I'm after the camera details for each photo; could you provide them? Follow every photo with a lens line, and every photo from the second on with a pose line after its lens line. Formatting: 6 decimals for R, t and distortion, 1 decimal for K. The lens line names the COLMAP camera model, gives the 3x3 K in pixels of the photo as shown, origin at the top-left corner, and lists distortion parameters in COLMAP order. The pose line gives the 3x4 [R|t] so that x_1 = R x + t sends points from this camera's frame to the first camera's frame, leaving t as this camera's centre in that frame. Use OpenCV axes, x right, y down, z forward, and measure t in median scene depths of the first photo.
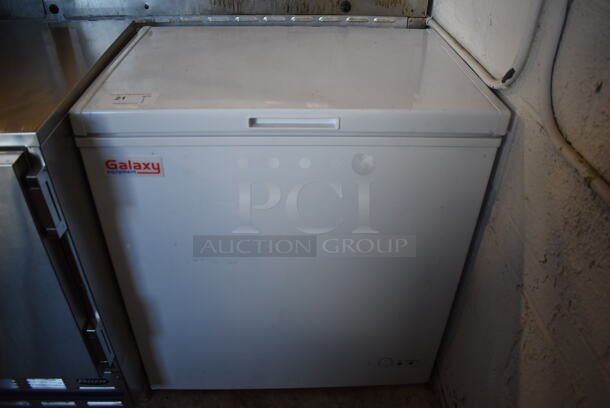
lens RADIAL K [[472.0, 0, 303.7], [0, 472.0, 204.0], [0, 0, 1]] dist [-0.099948, 0.014517]
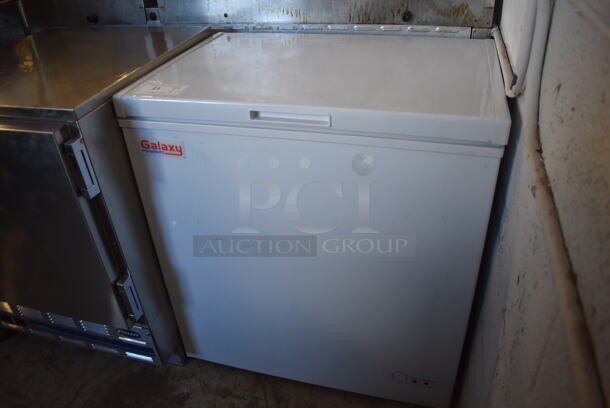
lens RADIAL K [[472.0, 0, 303.2], [0, 472.0, 206.5], [0, 0, 1]] dist [-0.099948, 0.014517]
pose [[0.947019, 0.116356, -0.299360, 0.333965], [-0.125751, 0.991986, -0.012242, 0.035369], [0.295536, 0.049238, 0.954062, -0.002906]]
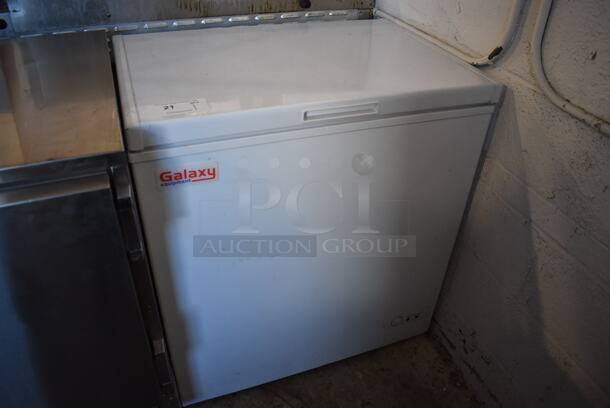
lens RADIAL K [[472.0, 0, 304.7], [0, 472.0, 203.9], [0, 0, 1]] dist [-0.099948, 0.014517]
pose [[0.945787, -0.172062, 0.275465, -0.414344], [0.169493, 0.984969, 0.033298, -0.012409], [-0.277054, 0.015197, 0.960734, -0.017932]]
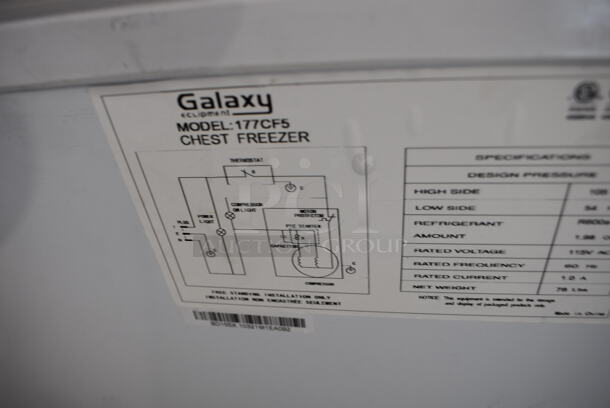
lens RADIAL K [[472.0, 0, 304.1], [0, 472.0, 203.3], [0, 0, 1]] dist [-0.099948, 0.014517]
pose [[0.983644, -0.021742, -0.178807, -0.172401], [0.031869, 0.998034, 0.053960, 0.012786], [0.177283, -0.058775, 0.982403, 0.450919]]
